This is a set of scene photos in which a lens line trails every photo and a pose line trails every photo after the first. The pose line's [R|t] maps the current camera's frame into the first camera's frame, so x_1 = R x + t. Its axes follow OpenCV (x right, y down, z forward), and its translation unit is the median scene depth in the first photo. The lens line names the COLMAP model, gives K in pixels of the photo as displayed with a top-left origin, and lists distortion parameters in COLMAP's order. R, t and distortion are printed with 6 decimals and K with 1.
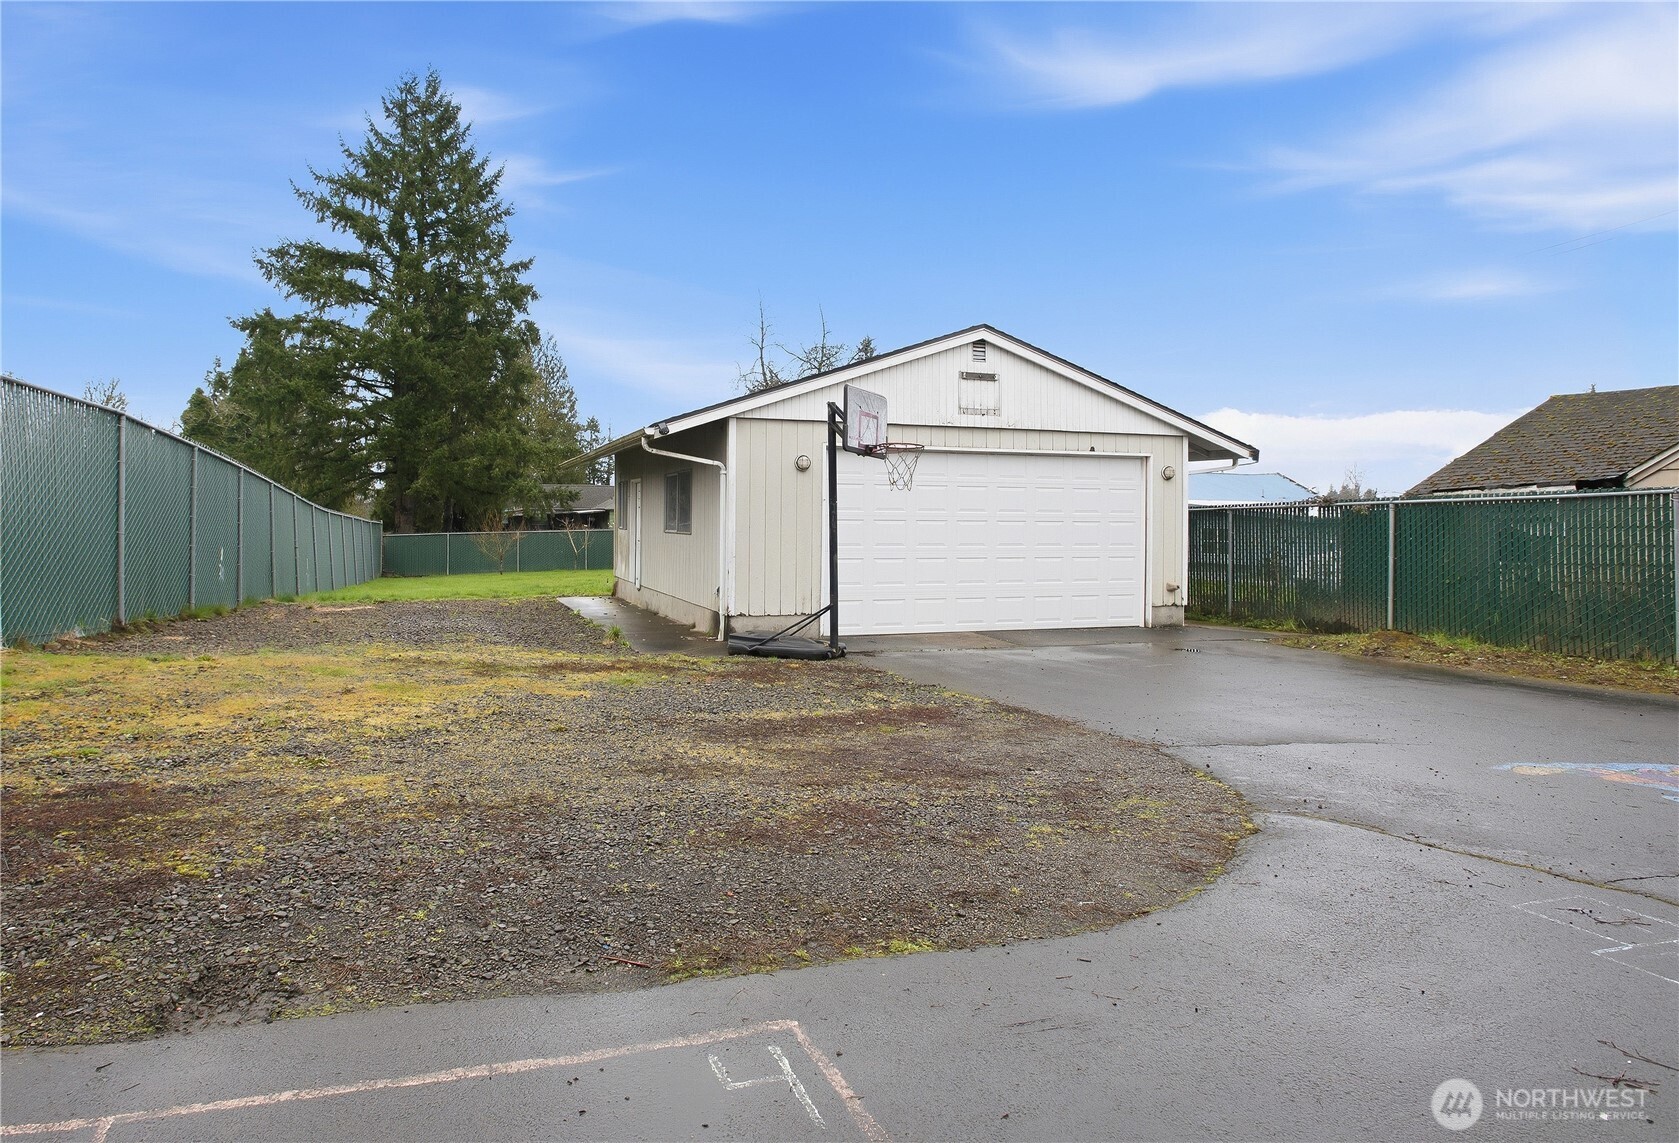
lens RADIAL K [[1066.0, 0, 837.8], [0, 1066.0, 521.0], [0, 0, 1]] dist [-0.068512, 0.000388]
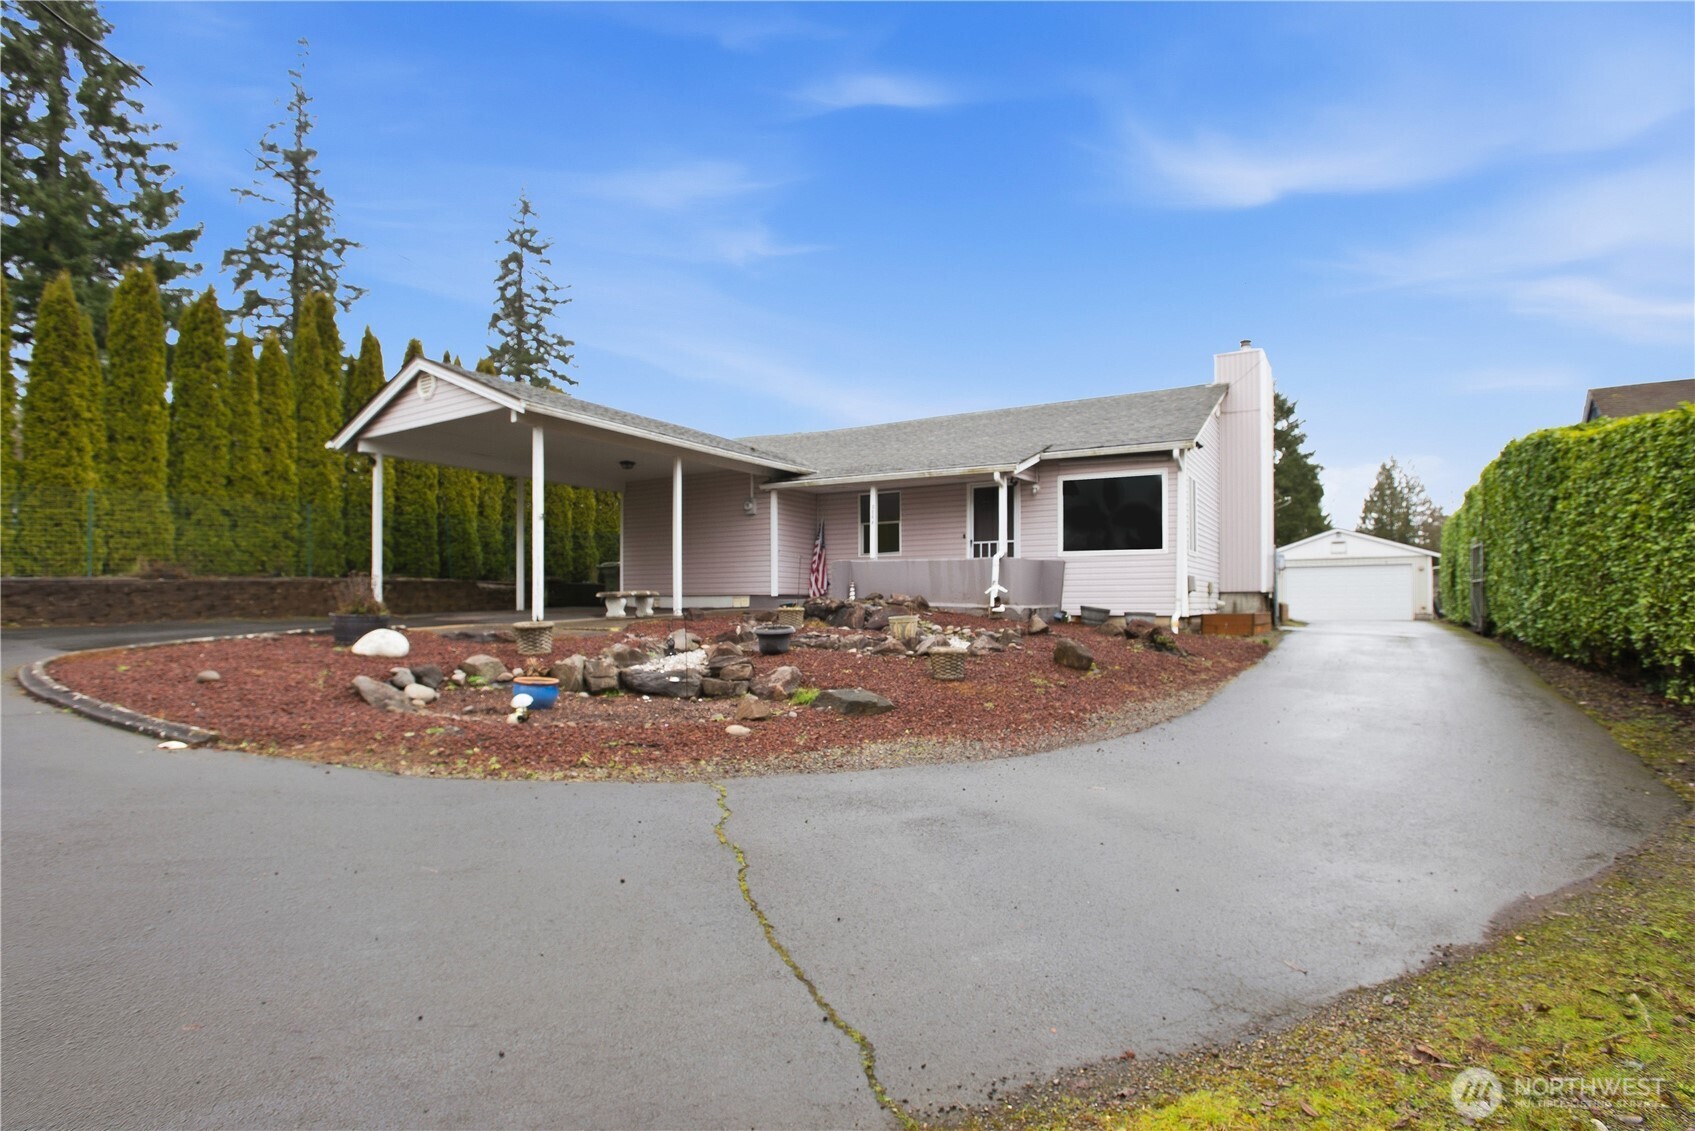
lens RADIAL K [[855.0, 0, 840.1], [0, 855.0, 584.1], [0, 0, 1]] dist [-0.048189, 0.001202]
pose [[0.611212, -0.035834, -0.790656, 1.155278], [0.008015, 0.999204, -0.039090, 0.074829], [0.791427, 0.017555, 0.611012, -1.674307]]
